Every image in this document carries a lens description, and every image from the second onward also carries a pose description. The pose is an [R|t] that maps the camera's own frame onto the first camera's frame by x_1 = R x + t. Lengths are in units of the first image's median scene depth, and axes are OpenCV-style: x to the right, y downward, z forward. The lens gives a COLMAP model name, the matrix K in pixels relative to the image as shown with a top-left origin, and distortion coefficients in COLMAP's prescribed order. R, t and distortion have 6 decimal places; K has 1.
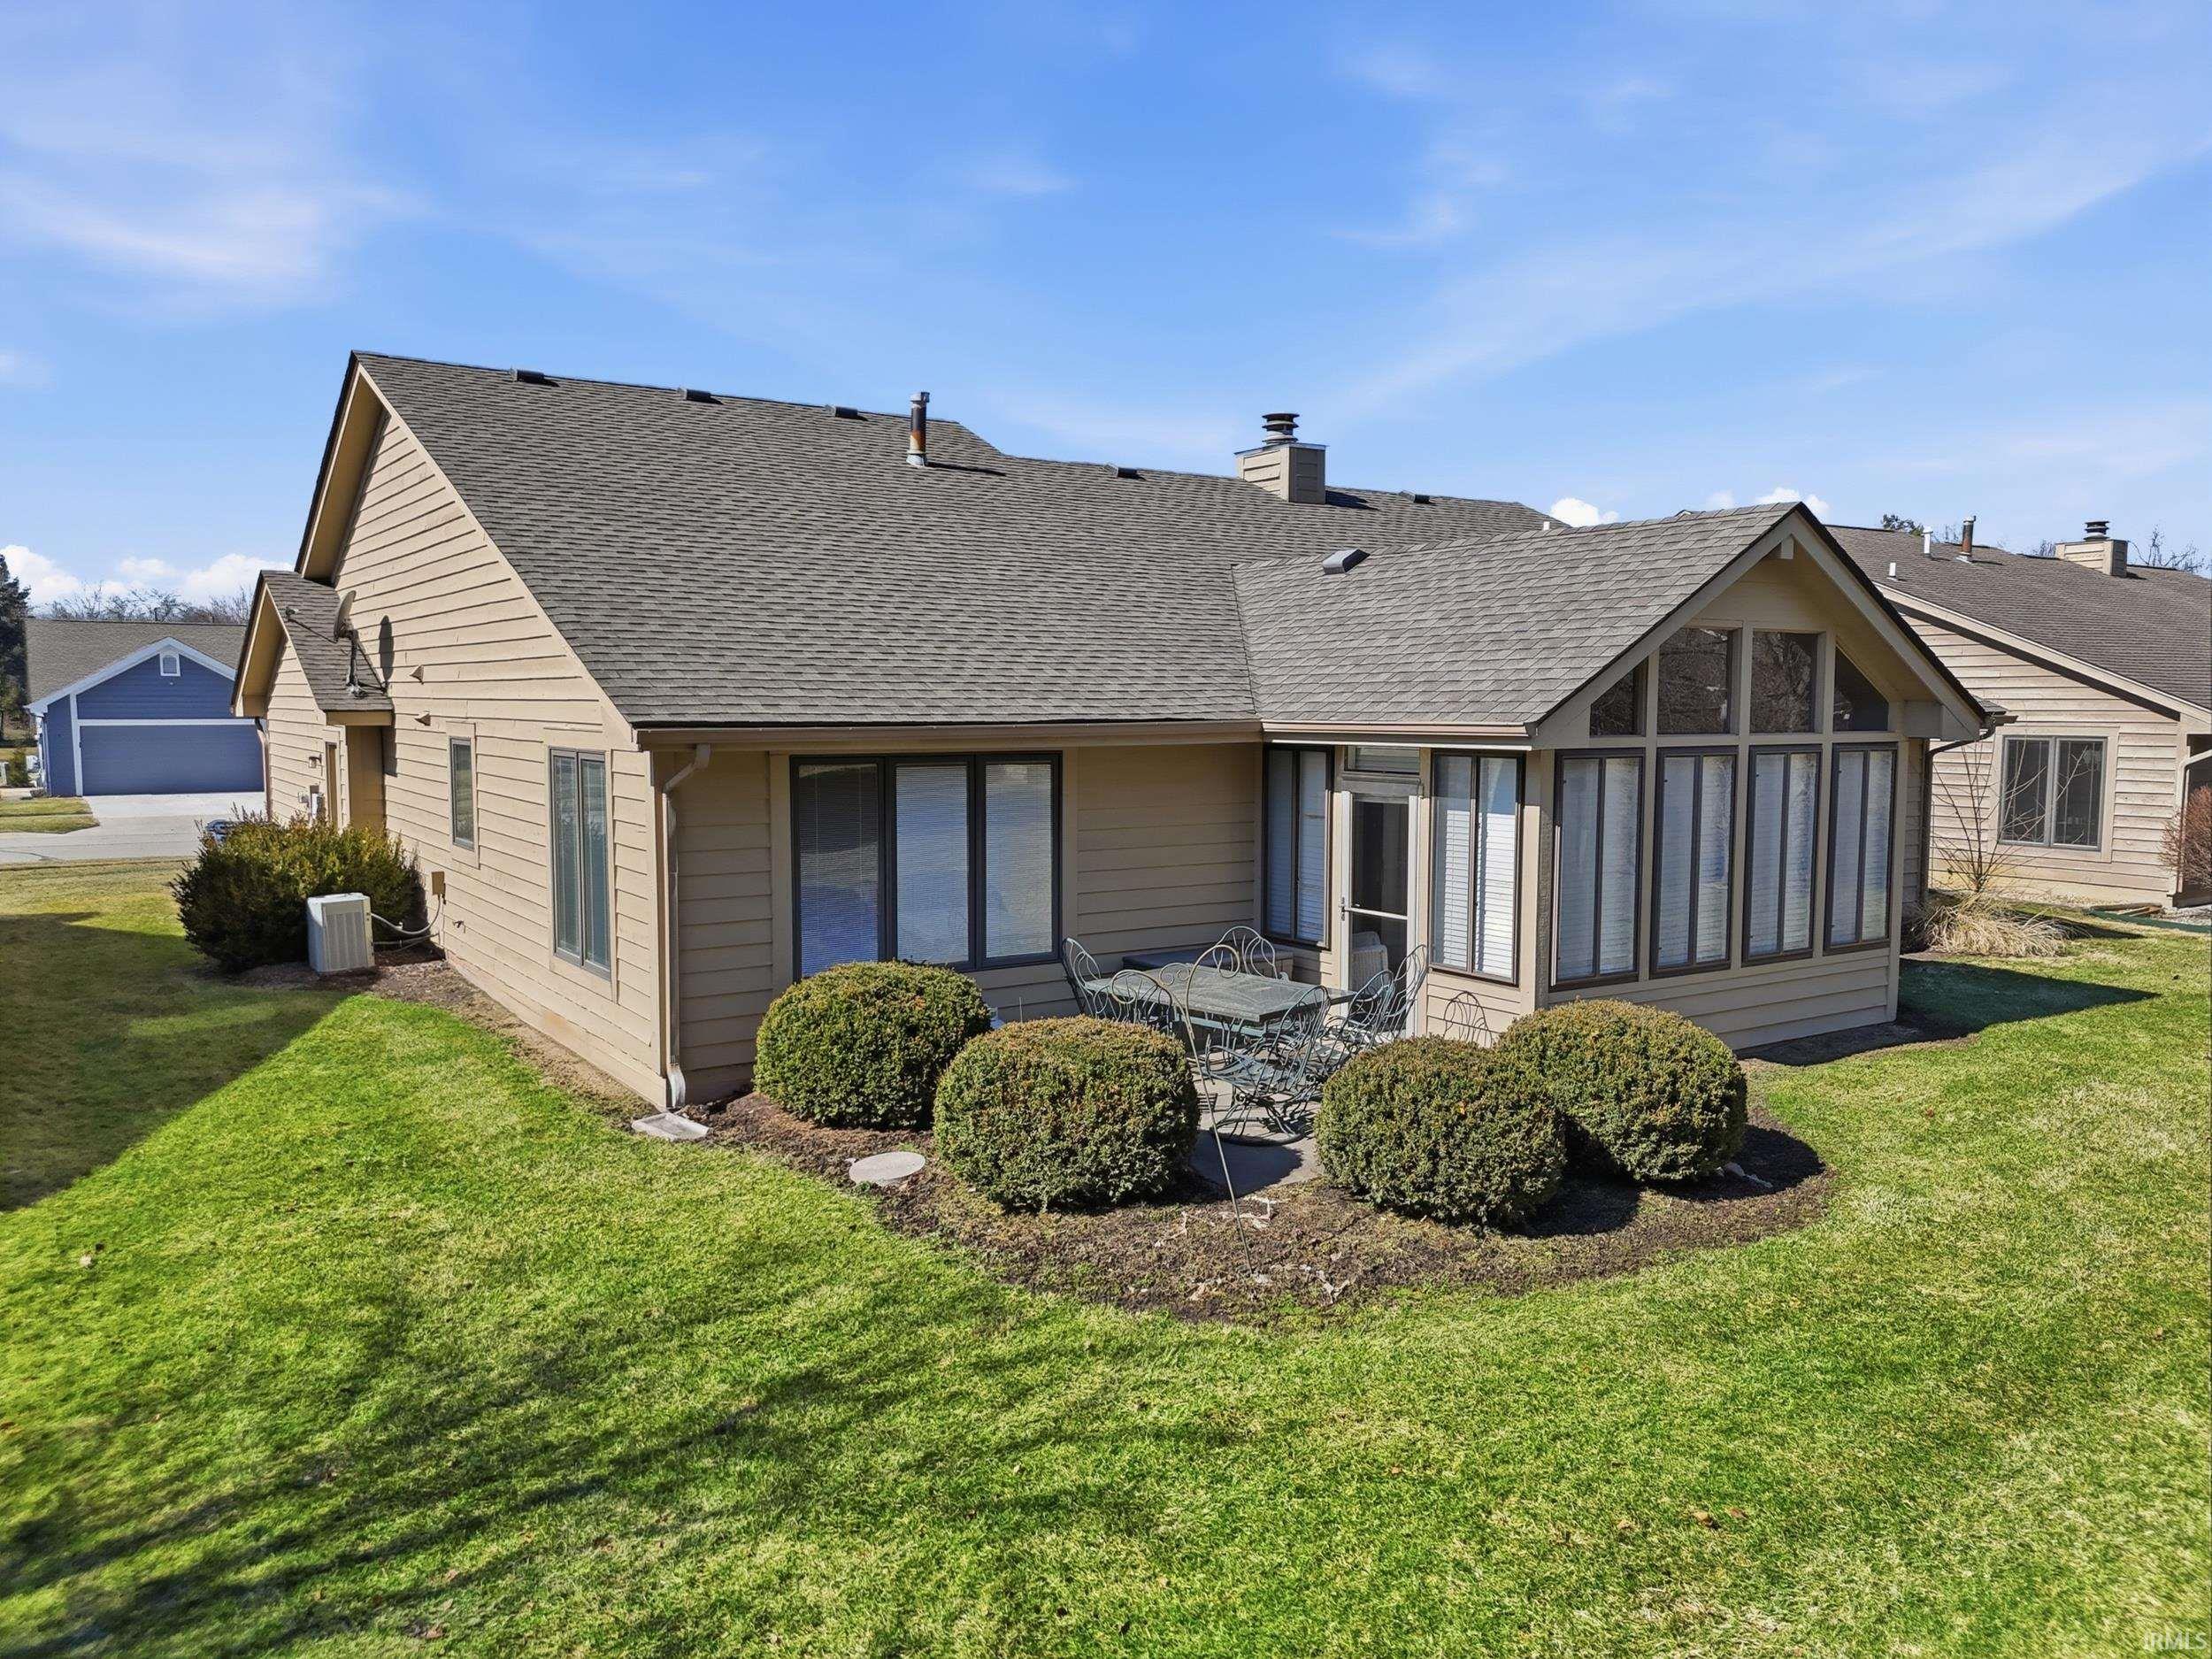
lens RADIAL K [[1631.4, 0, 1116.1], [0, 1631.4, 832.9], [0, 0, 1]] dist [0.074399, -0.080166]
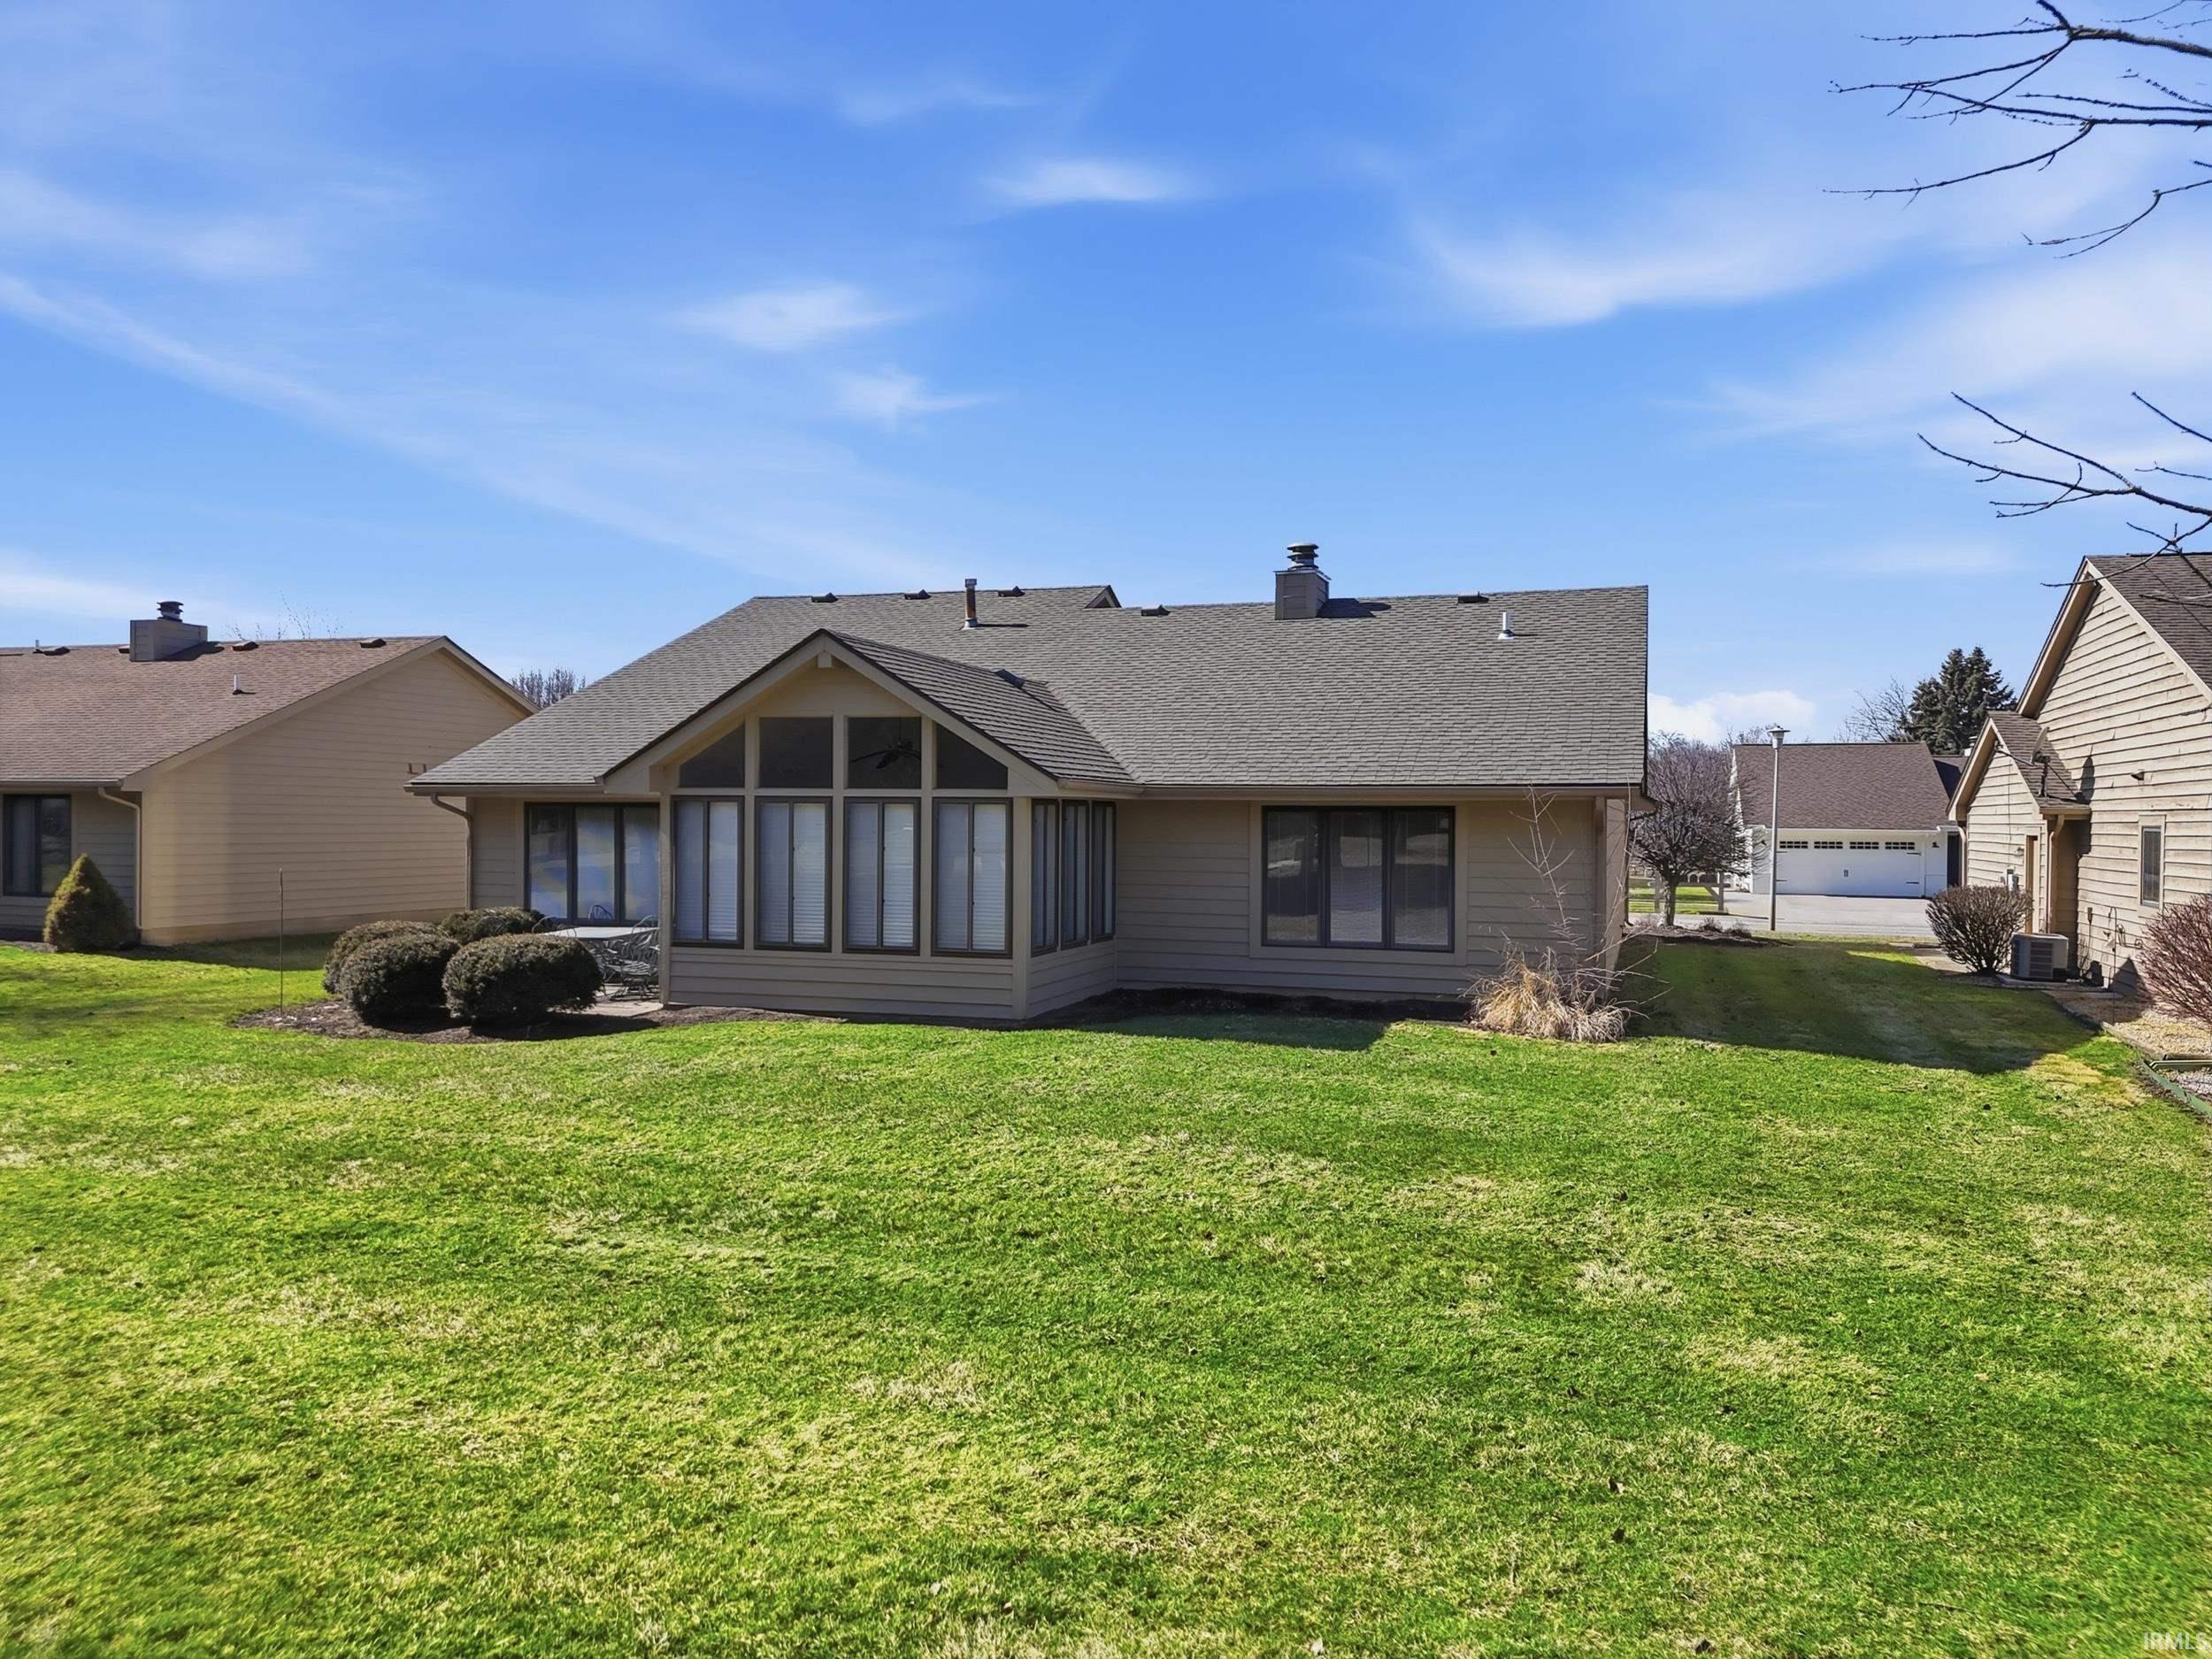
lens RADIAL K [[1631.4, 0, 1116.1], [0, 1631.4, 832.9], [0, 0, 1]] dist [0.074399, -0.080166]
pose [[0.631313, 0.010966, -0.775451, 1.783702], [-0.068614, 0.996769, -0.041765, 0.023402], [0.772487, 0.079574, 0.630025, 0.309353]]
